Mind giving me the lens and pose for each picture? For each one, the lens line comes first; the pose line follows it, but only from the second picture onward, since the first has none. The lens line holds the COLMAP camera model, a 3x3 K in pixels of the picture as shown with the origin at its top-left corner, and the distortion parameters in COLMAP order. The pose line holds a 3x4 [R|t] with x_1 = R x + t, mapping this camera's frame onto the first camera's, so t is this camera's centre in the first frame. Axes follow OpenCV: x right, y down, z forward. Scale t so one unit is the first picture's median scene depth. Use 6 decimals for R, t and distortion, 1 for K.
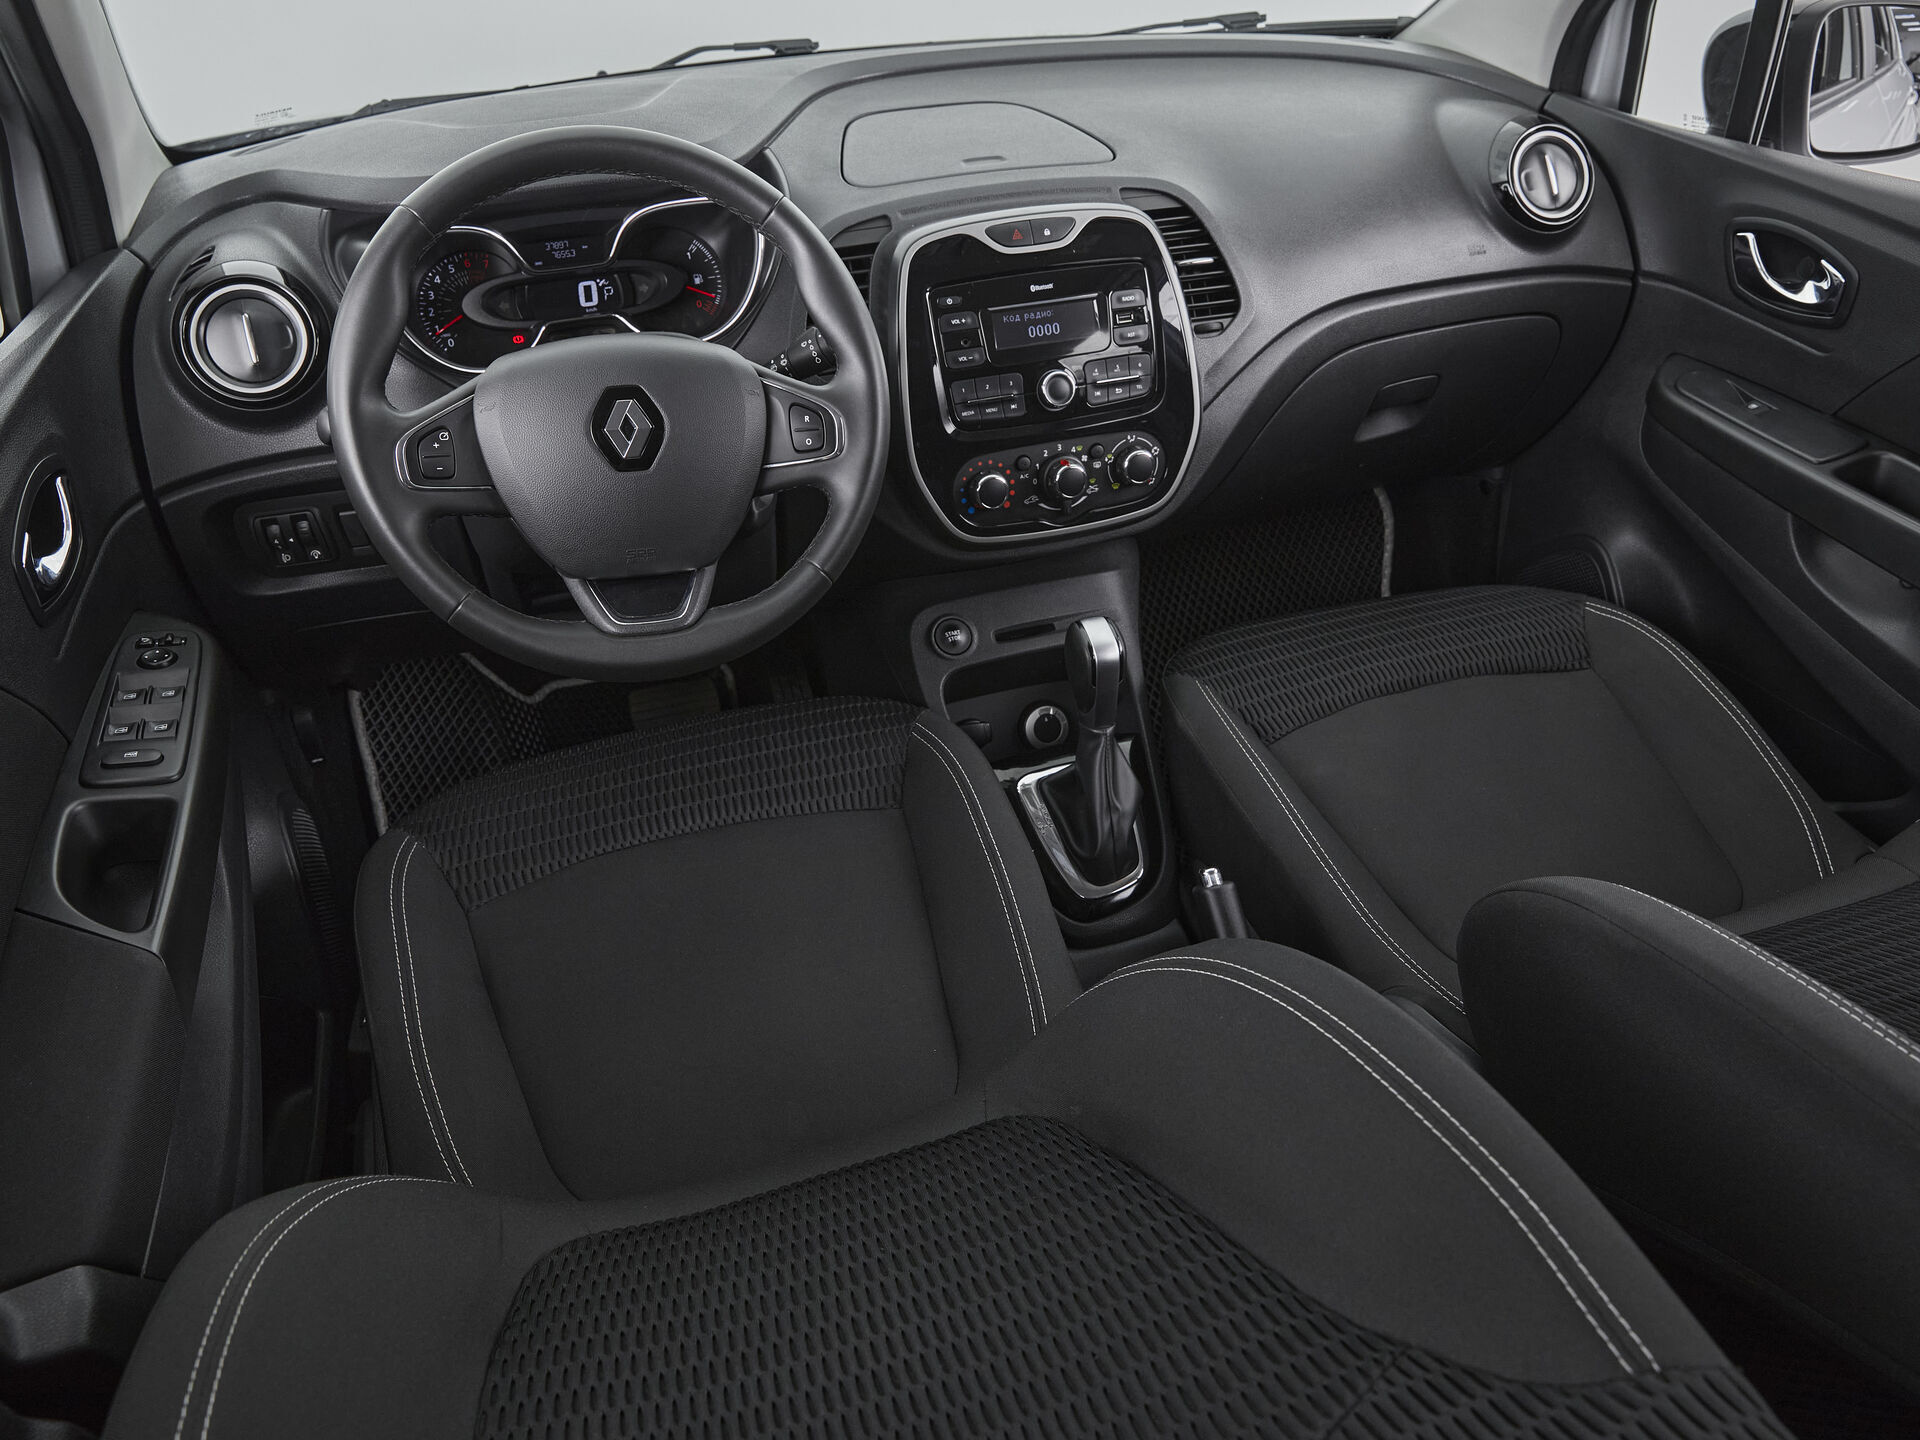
lens RADIAL K [[1422.7, 0, 977.9], [0, 1422.7, 734.1], [0, 0, 1]] dist [-0.005512, -0.004638]
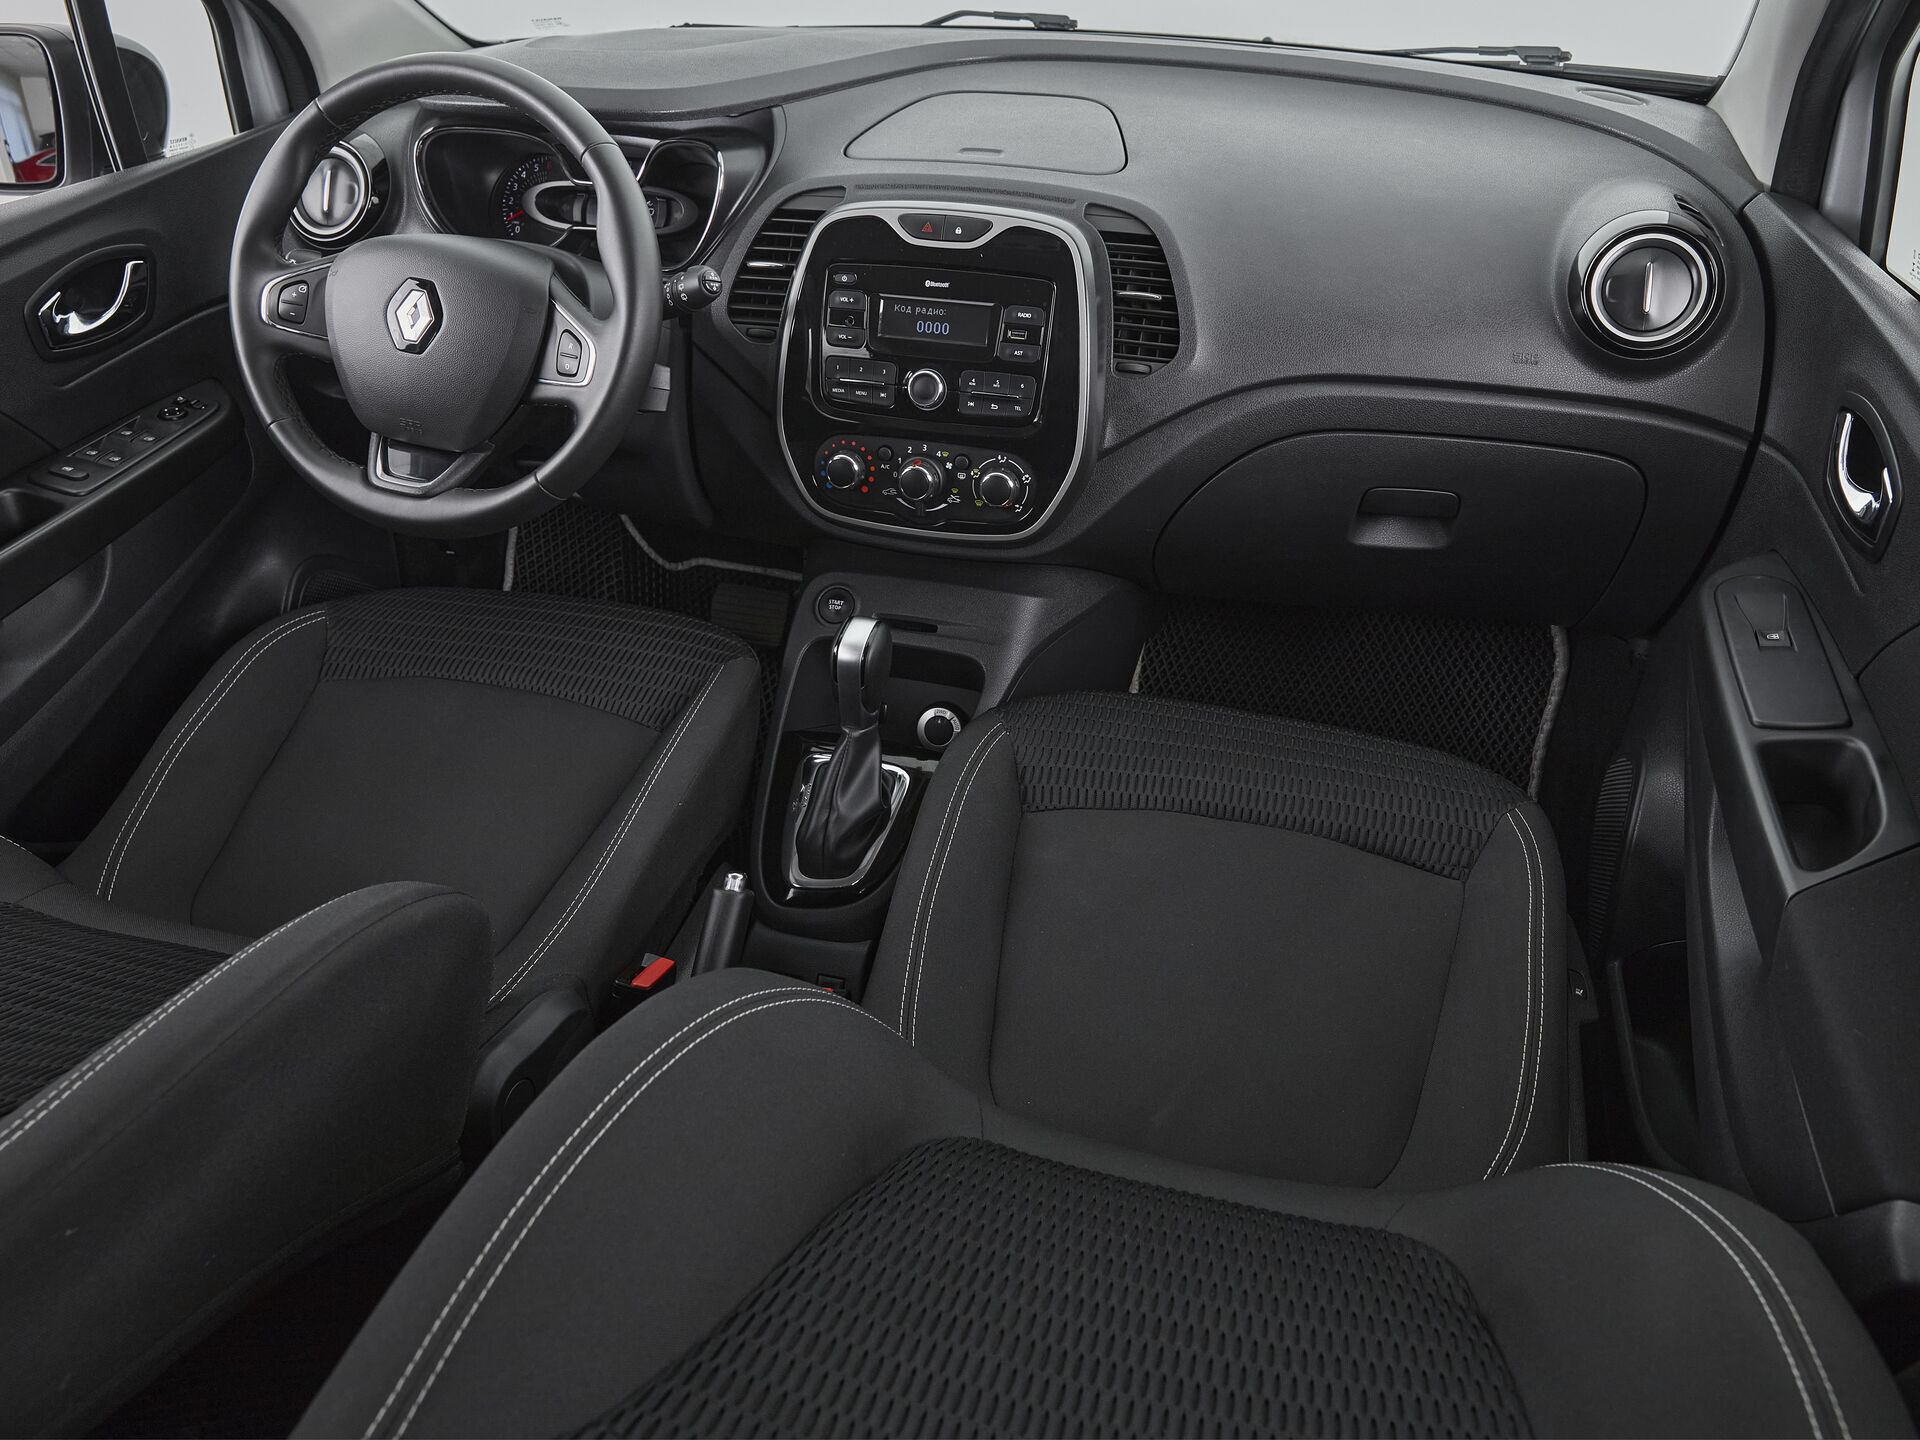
lens RADIAL K [[1422.7, 0, 977.9], [0, 1422.7, 734.1], [0, 0, 1]] dist [-0.005512, -0.004638]
pose [[0.828957, 0.341247, -0.443149, 0.585680], [-0.332753, 0.937734, 0.099652, -0.125110], [0.449562, 0.064852, 0.890892, 0.151930]]
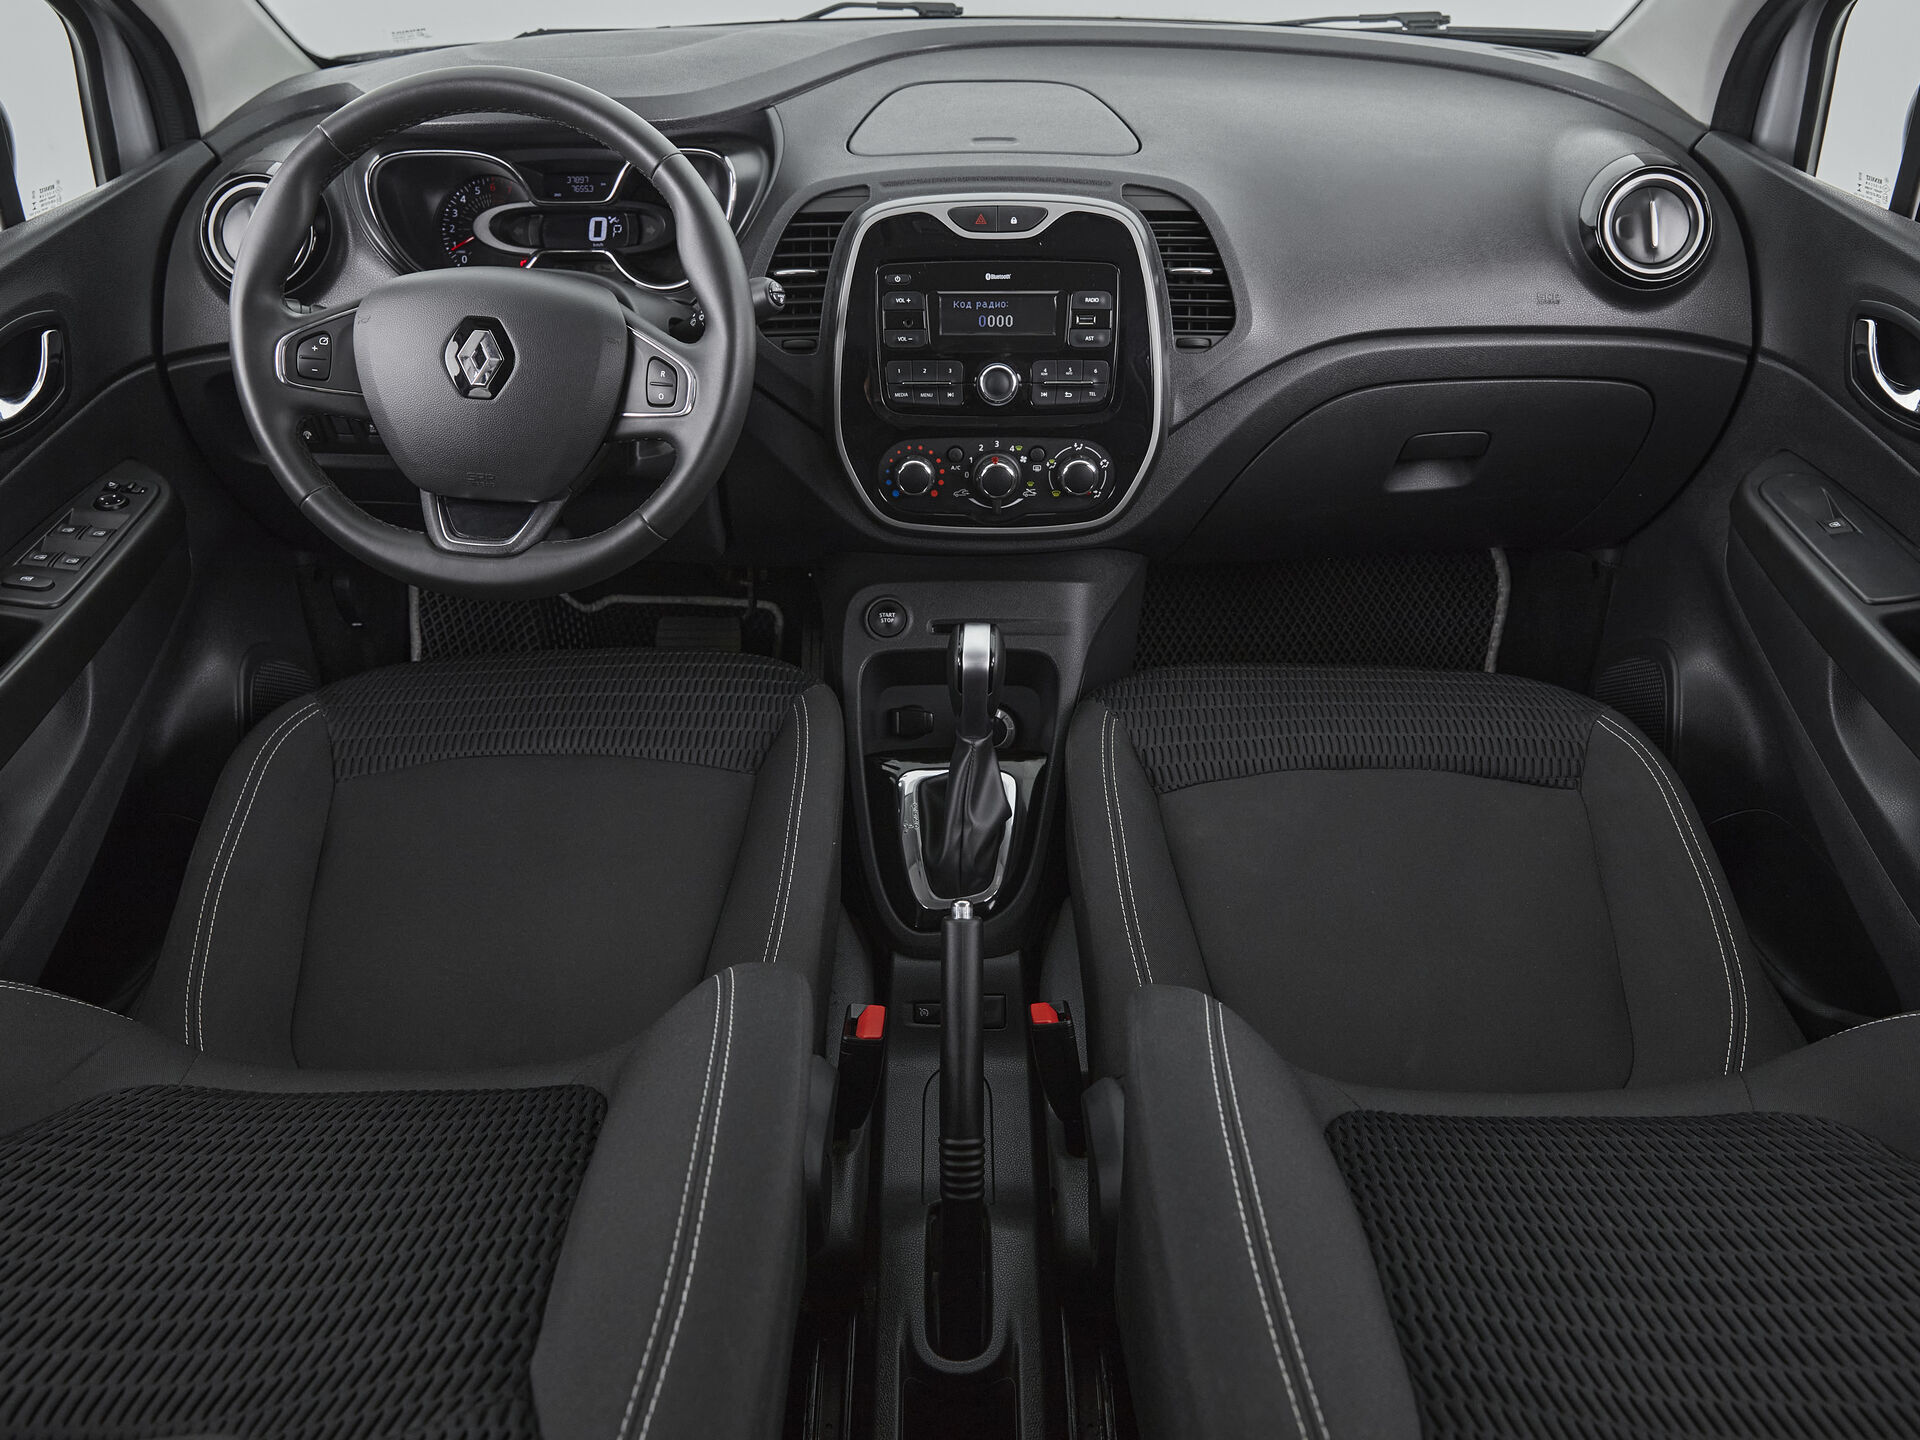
lens RADIAL K [[1438.1, 0, 960.0], [0, 1438.1, 720.0], [0, 0, 1]] dist [-0.007247, -0.002190]
pose [[0.947249, 0.201499, -0.249233, 0.310952], [-0.199444, 0.979328, 0.033743, -0.046146], [0.250880, 0.017745, 0.967856, 0.054906]]
